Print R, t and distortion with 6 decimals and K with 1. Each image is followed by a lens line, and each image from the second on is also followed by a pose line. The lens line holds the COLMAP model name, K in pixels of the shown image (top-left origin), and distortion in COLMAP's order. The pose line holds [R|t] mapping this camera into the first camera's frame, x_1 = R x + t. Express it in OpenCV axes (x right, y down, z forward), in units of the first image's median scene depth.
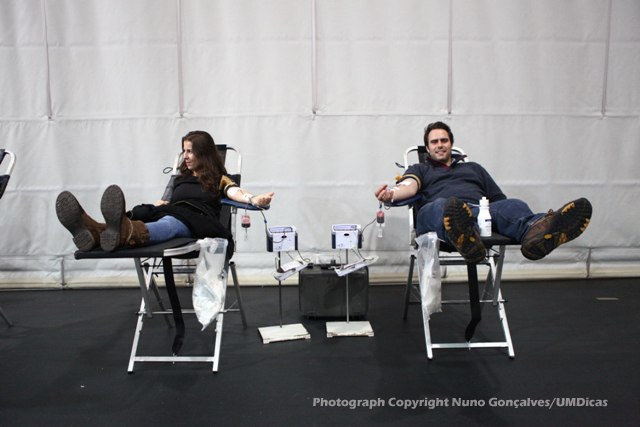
lens RADIAL K [[445.4, 0, 320.0], [0, 445.4, 213.5], [0, 0, 1]] dist [-0.032328, 0.005681]
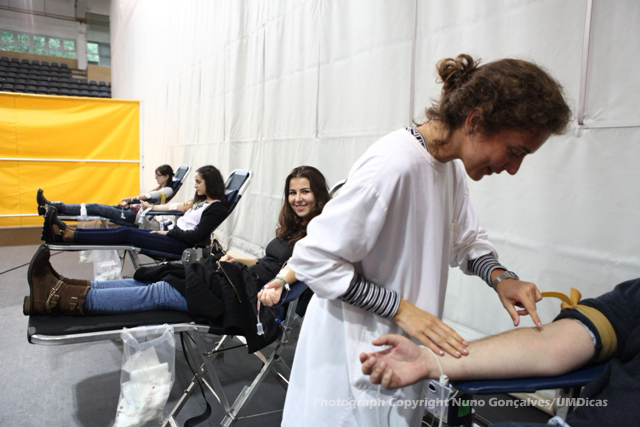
lens RADIAL K [[445.4, 0, 320.0], [0, 445.4, 213.5], [0, 0, 1]] dist [-0.032328, 0.005681]
pose [[0.542834, 0.133057, -0.829232, 0.279352], [-0.113242, 0.989949, 0.084715, -0.128457], [0.832170, 0.047918, 0.552446, 0.447665]]
